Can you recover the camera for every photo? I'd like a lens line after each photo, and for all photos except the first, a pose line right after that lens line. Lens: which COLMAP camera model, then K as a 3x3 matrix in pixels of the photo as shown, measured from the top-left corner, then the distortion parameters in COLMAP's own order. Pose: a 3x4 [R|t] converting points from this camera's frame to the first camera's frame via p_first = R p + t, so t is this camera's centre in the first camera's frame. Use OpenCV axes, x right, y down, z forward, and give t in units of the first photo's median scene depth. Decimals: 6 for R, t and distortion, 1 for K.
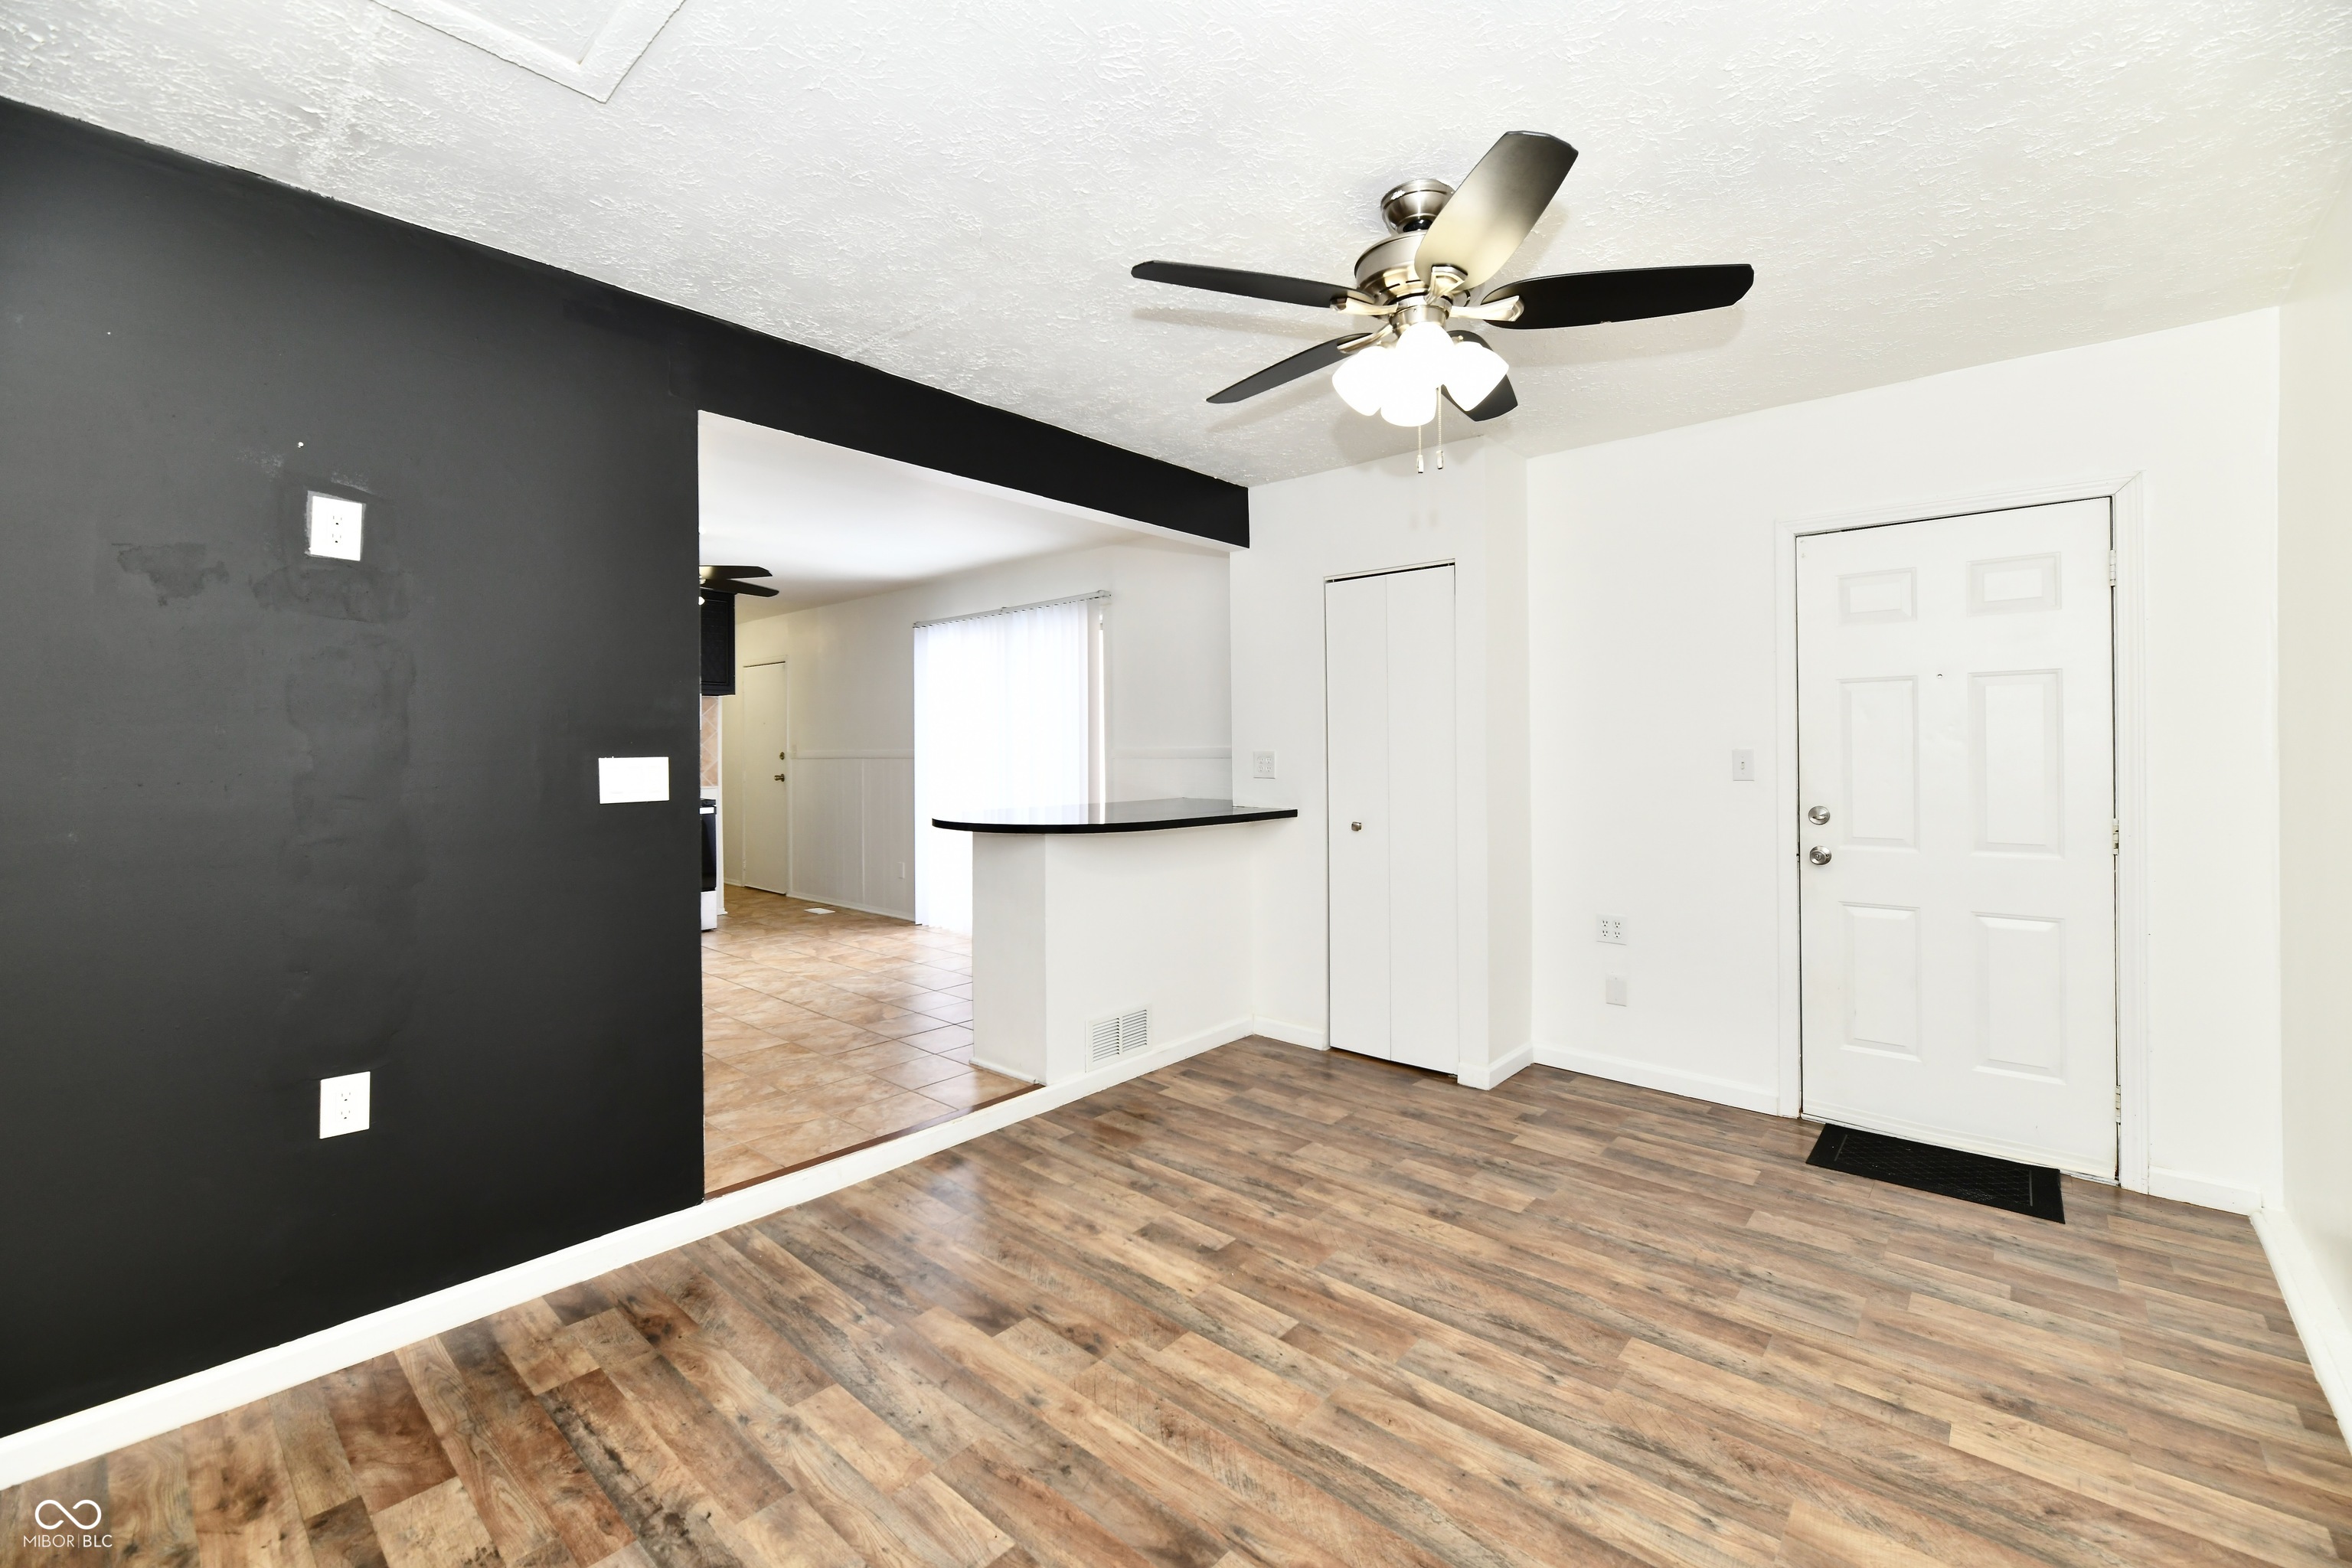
lens RADIAL K [[966.9, 0, 1195.5], [0, 966.9, 744.8], [0, 0, 1]] dist [-0.001949, -0.002492]
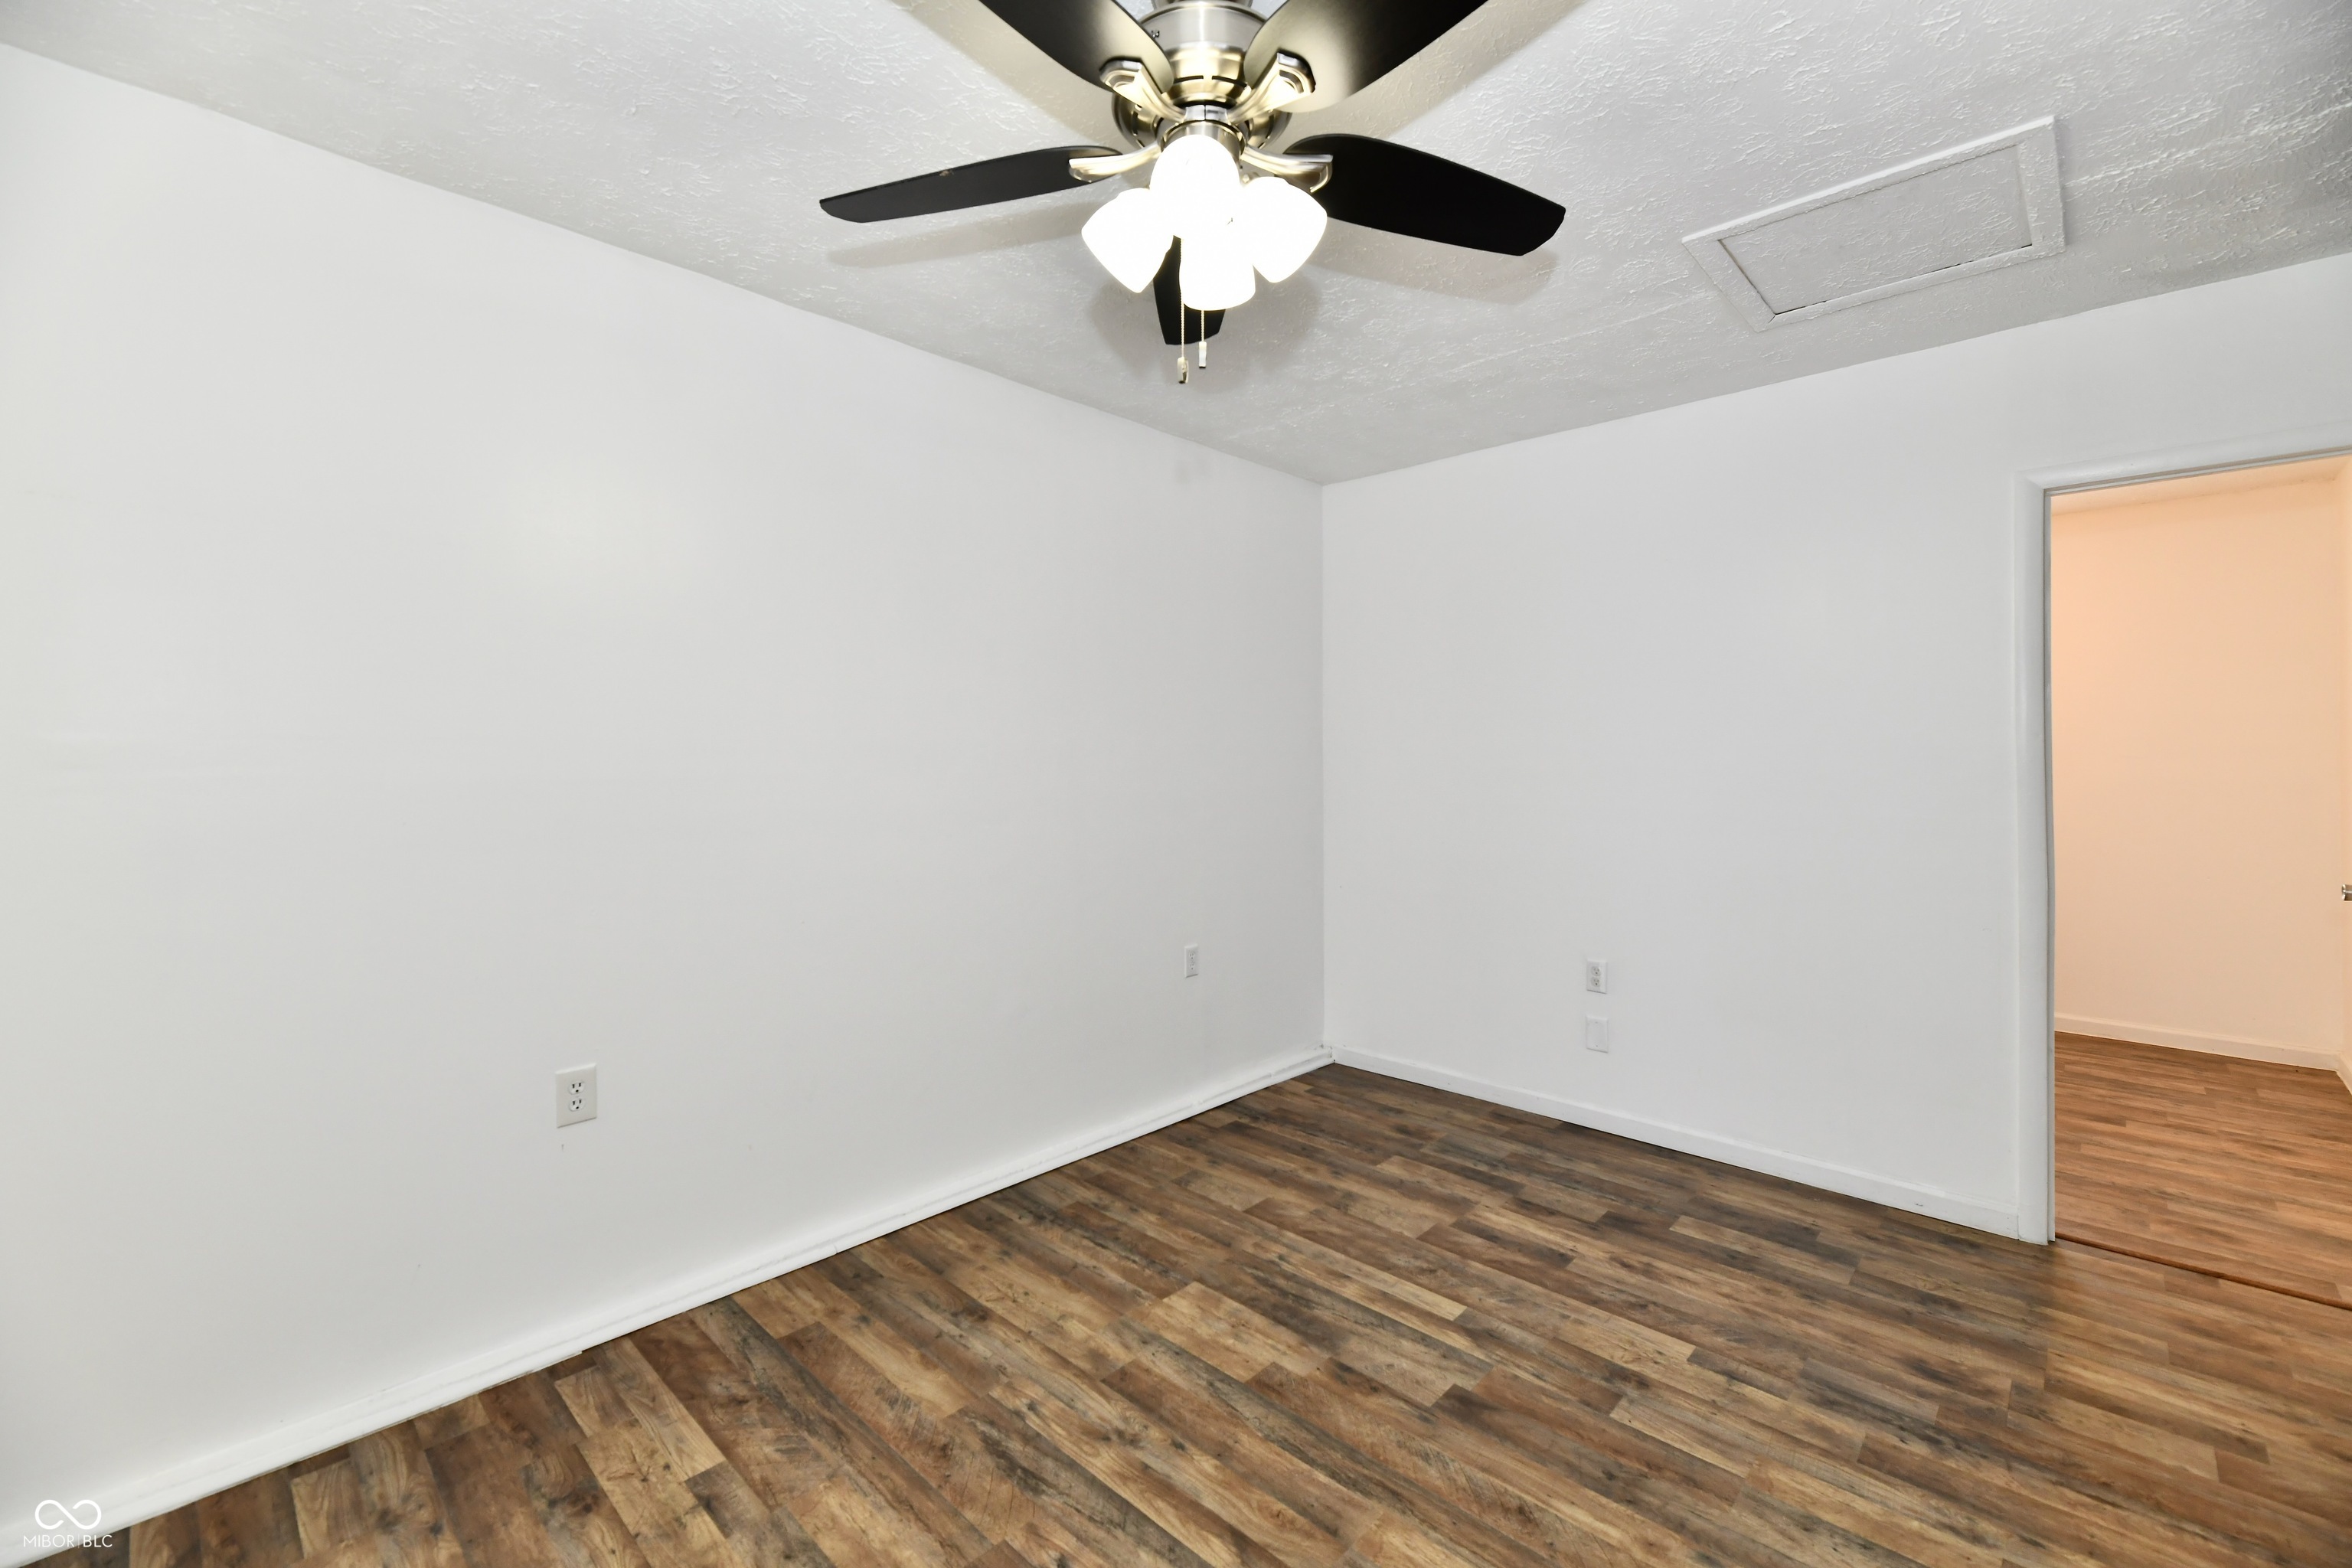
lens RADIAL K [[966.9, 0, 1193.0], [0, 966.9, 771.9], [0, 0, 1]] dist [-0.001949, -0.002492]
pose [[-0.999226, 0.004858, 0.039040, 0.185510], [0.005258, 0.999935, 0.010153, 0.002337], [-0.038988, 0.010350, -0.999186, 1.448985]]
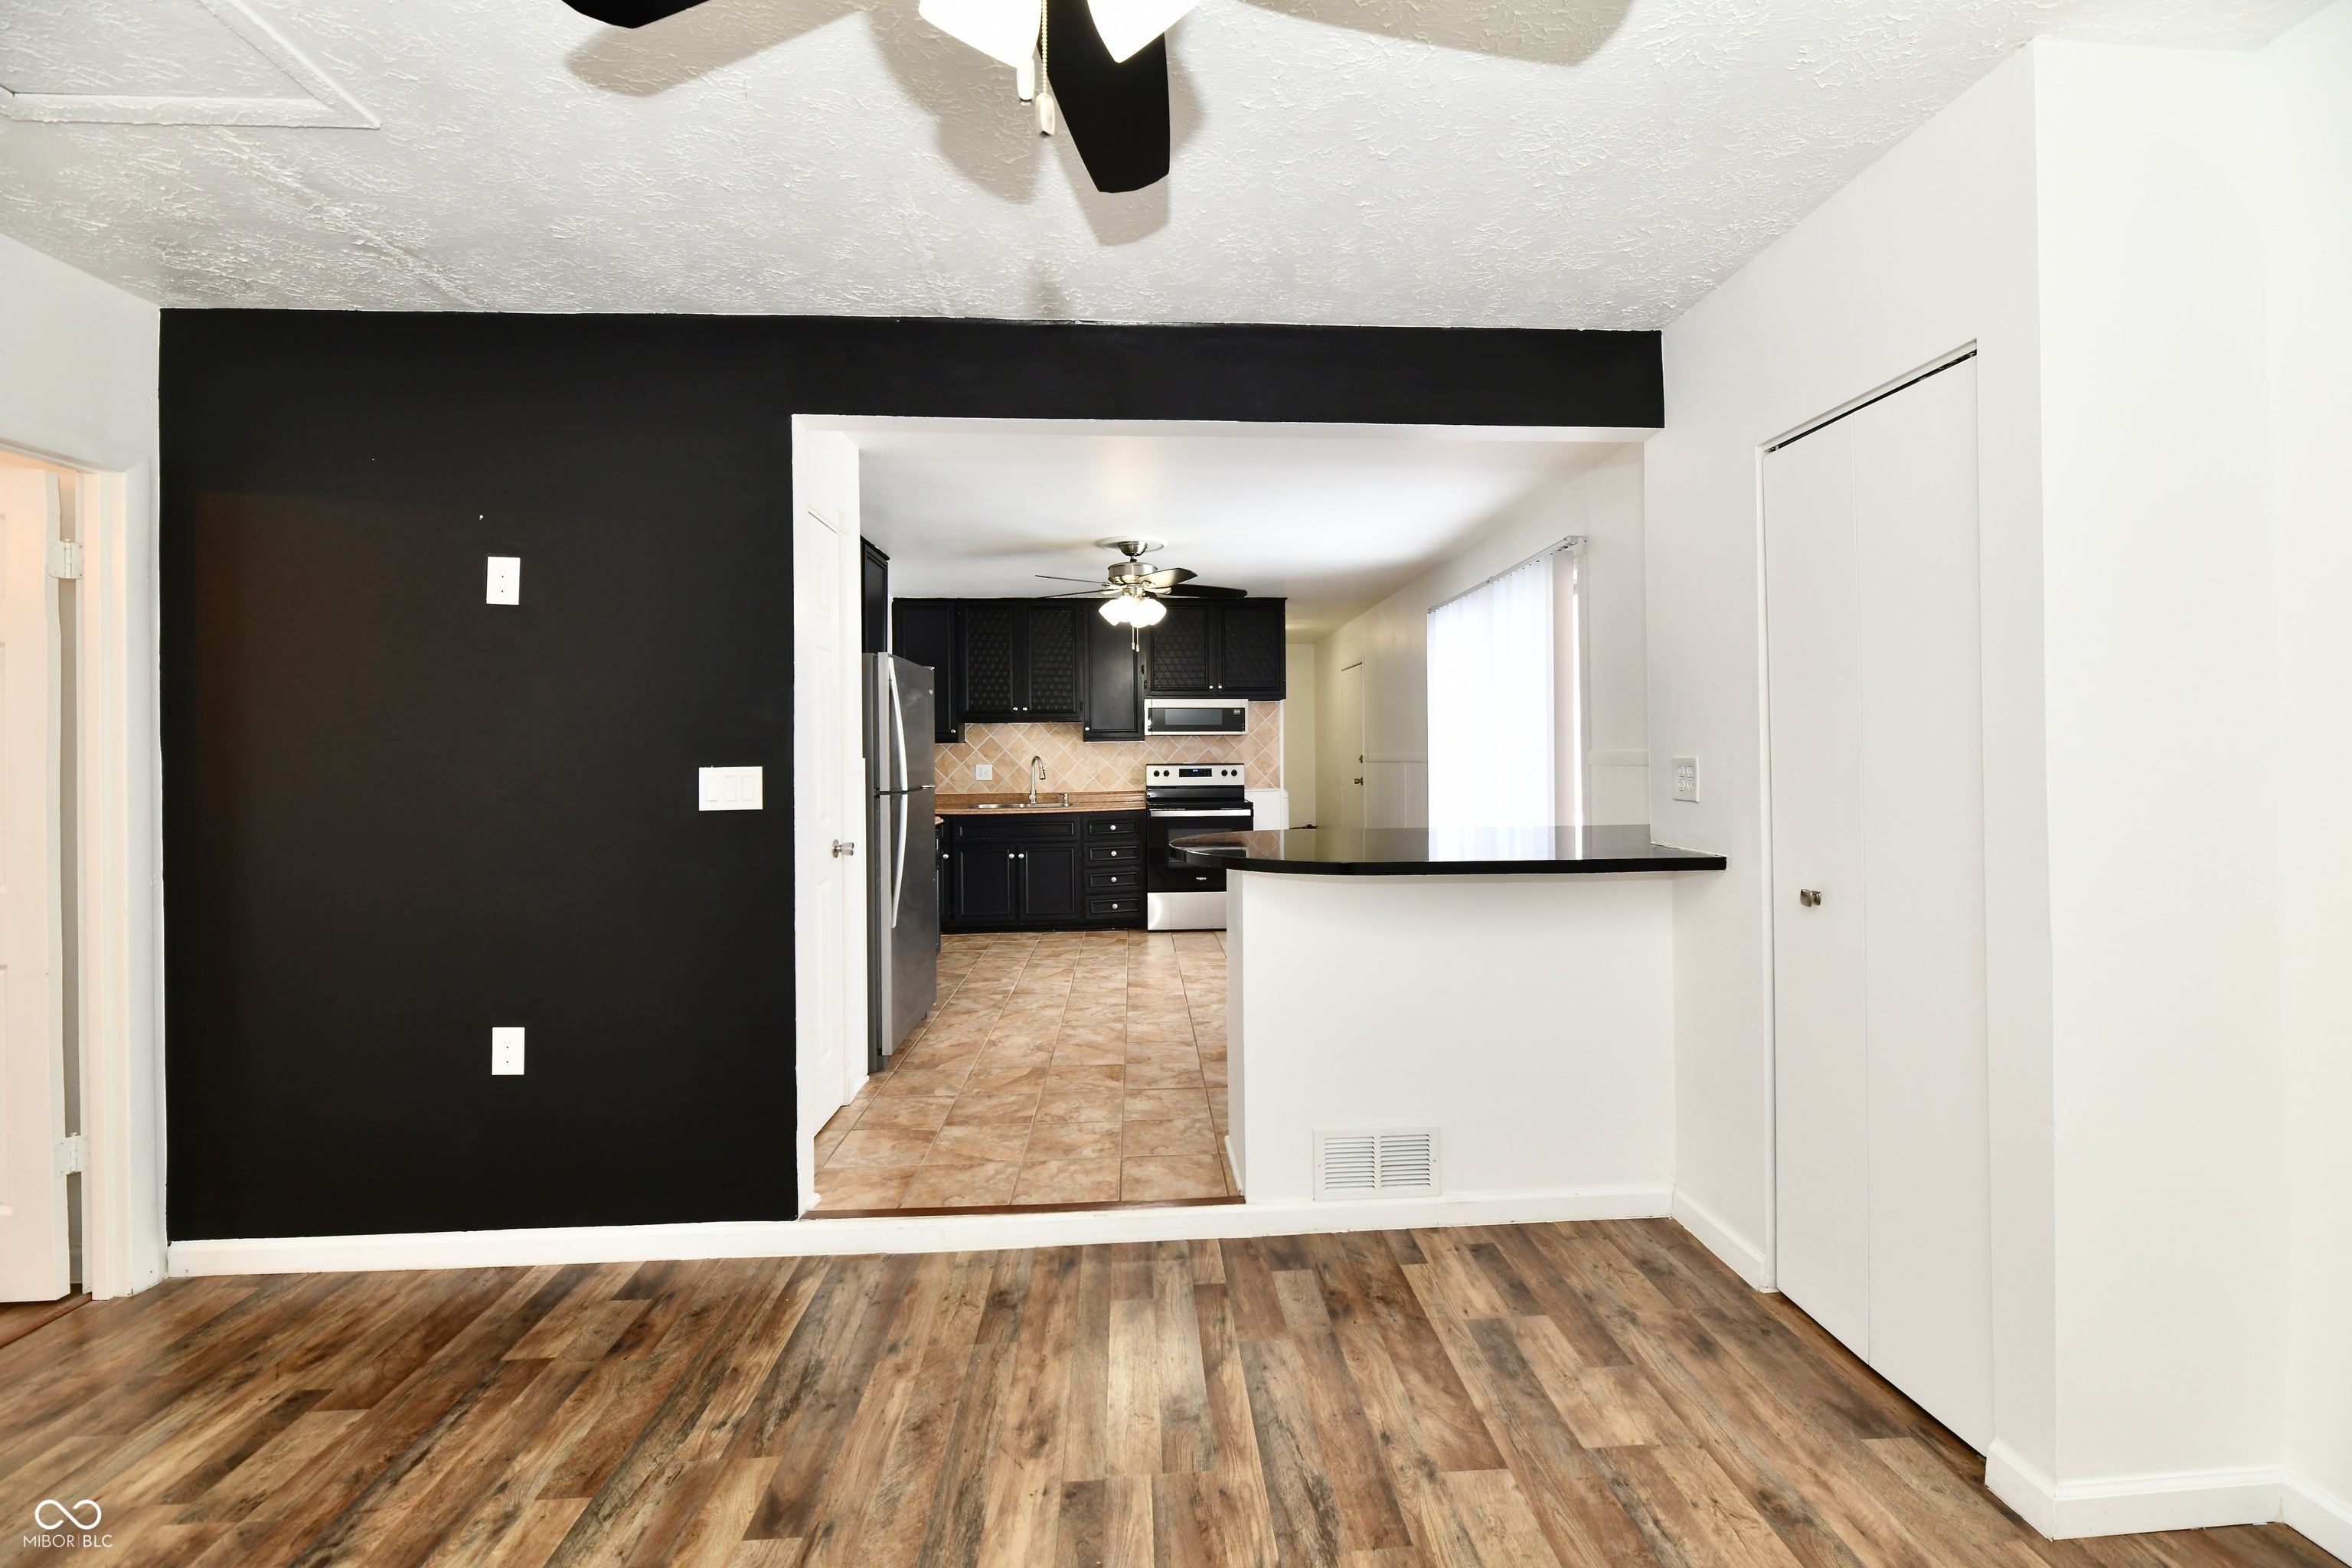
lens RADIAL K [[966.9, 0, 1194.4], [0, 966.9, 750.8], [0, 0, 1]] dist [-0.001949, -0.002492]
pose [[0.706084, -0.004750, -0.708112, 0.506967], [0.008381, 0.999964, 0.001650, -0.001690], [0.708078, -0.007100, 0.706098, 0.637533]]
